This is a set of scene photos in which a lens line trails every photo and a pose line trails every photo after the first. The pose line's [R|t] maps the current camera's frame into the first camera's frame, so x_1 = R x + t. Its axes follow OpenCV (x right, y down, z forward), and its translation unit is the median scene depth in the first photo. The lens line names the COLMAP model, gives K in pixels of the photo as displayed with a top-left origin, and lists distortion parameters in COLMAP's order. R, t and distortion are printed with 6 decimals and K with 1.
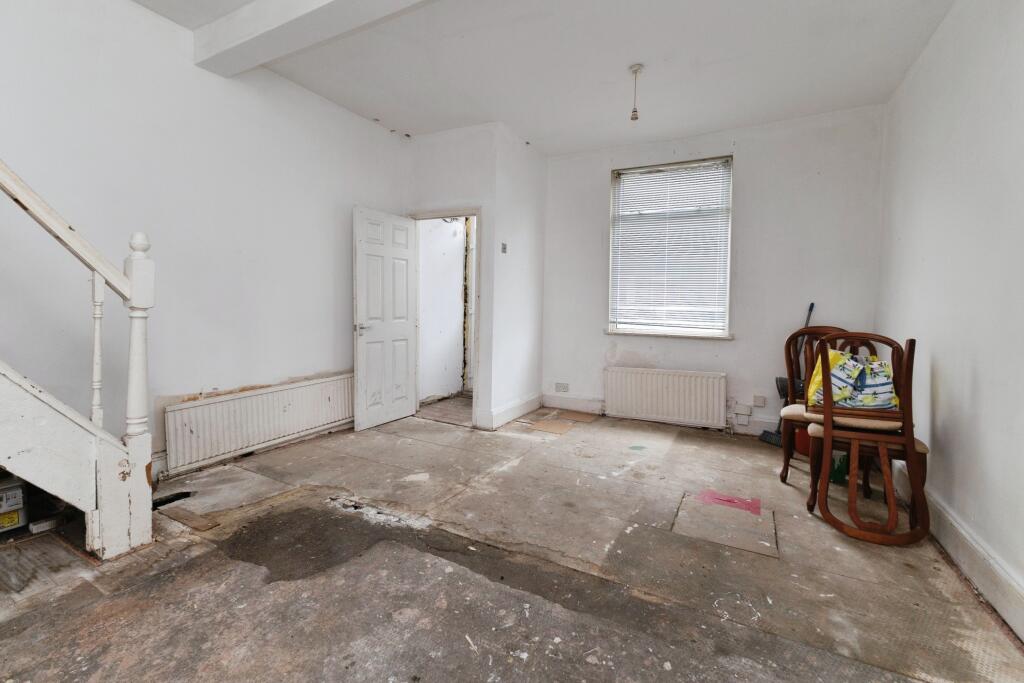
lens RADIAL K [[439.0, 0, 510.6], [0, 439.0, 322.8], [0, 0, 1]] dist [0.000410, -0.000099]
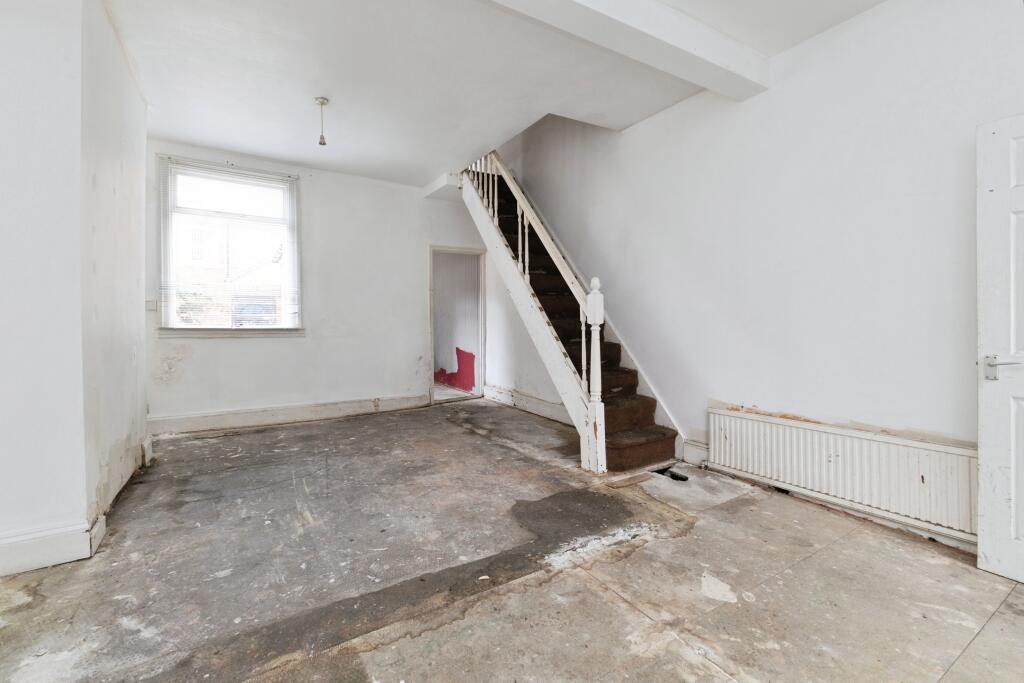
lens RADIAL K [[439.0, 0, 510.6], [0, 439.0, 322.8], [0, 0, 1]] dist [0.000410, -0.000099]
pose [[-0.492311, -0.014878, -0.870292, 0.601353], [-0.038391, 0.999252, 0.004635, -0.028504], [0.869572, 0.035693, -0.492514, 1.273218]]
